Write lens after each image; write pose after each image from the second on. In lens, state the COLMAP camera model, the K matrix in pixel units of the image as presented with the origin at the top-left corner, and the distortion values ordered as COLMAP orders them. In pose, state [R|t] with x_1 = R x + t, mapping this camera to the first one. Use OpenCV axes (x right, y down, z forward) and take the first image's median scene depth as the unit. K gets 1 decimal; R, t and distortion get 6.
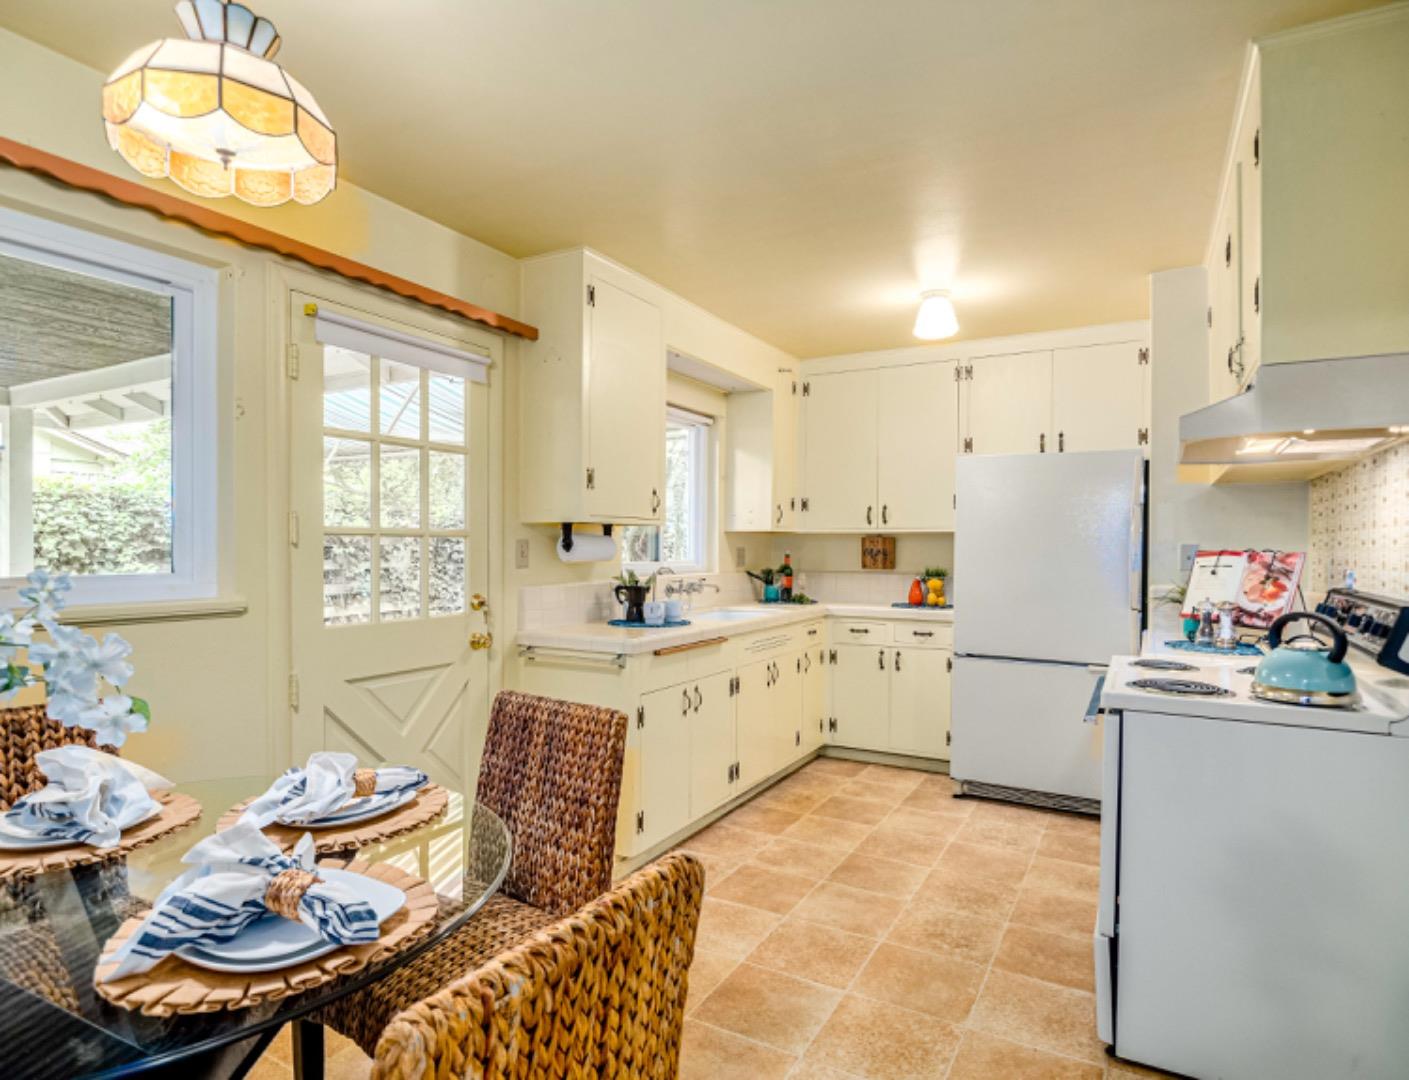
lens RADIAL K [[787.2, 0, 700.6], [0, 787.2, 540.1], [0, 0, 1]] dist [-0.005774, -0.001609]
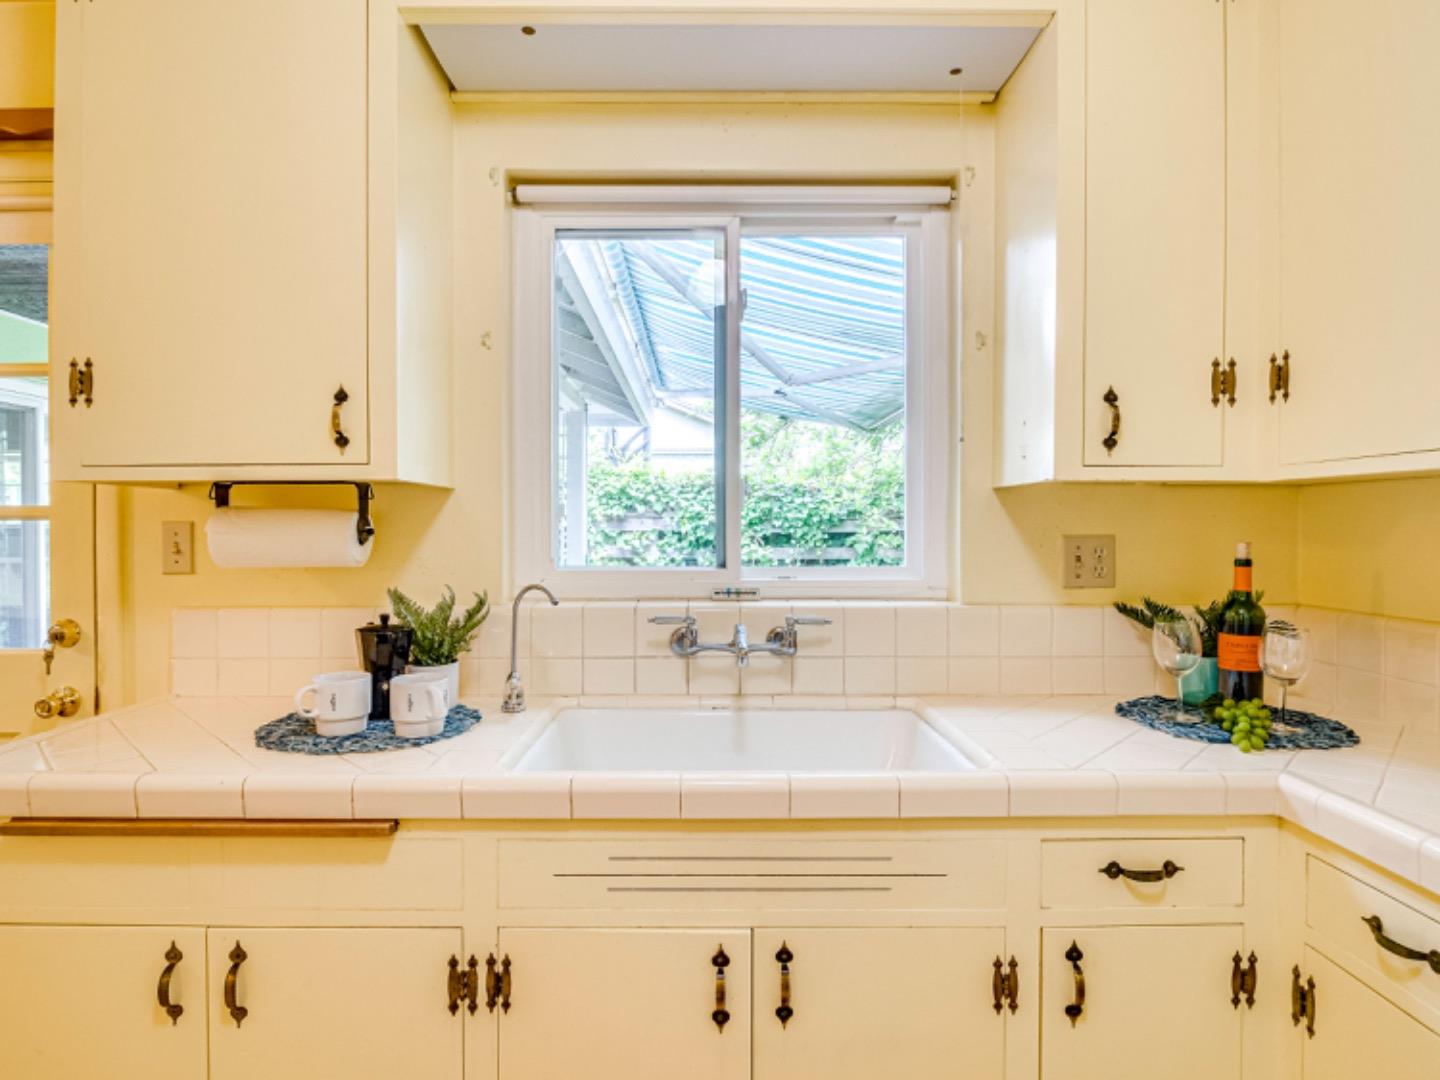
lens RADIAL K [[776.0, 0, 717.6], [0, 776.0, 531.8], [0, 0, 1]] dist [-0.012121, 0.002524]
pose [[0.485780, 0.002133, -0.874079, 0.172591], [0.007844, 0.999946, 0.006799, 0.002723], [0.874046, -0.010159, 0.485737, 0.455217]]
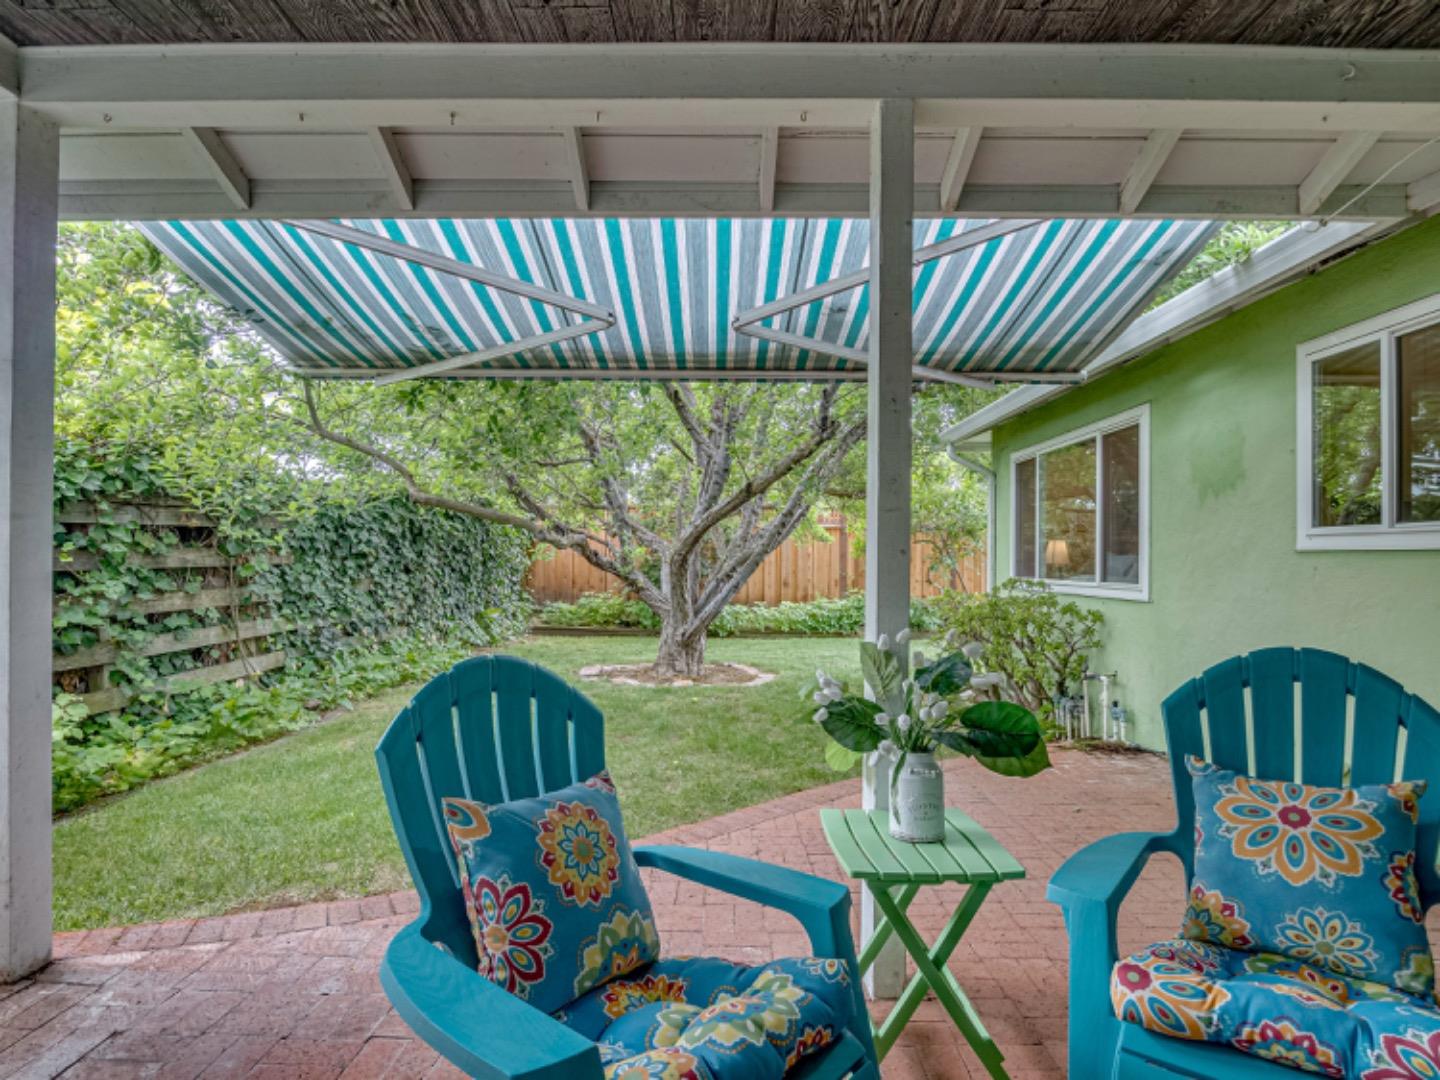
lens RADIAL K [[776.0, 0, 690.8], [0, 776.0, 521.2], [0, 0, 1]] dist [-0.012121, 0.002524]
pose [[0.881759, 0.028575, 0.470834, -0.540414], [-0.010288, 0.999091, -0.041368, 0.030851], [-0.471589, 0.031633, 0.881251, 0.374406]]
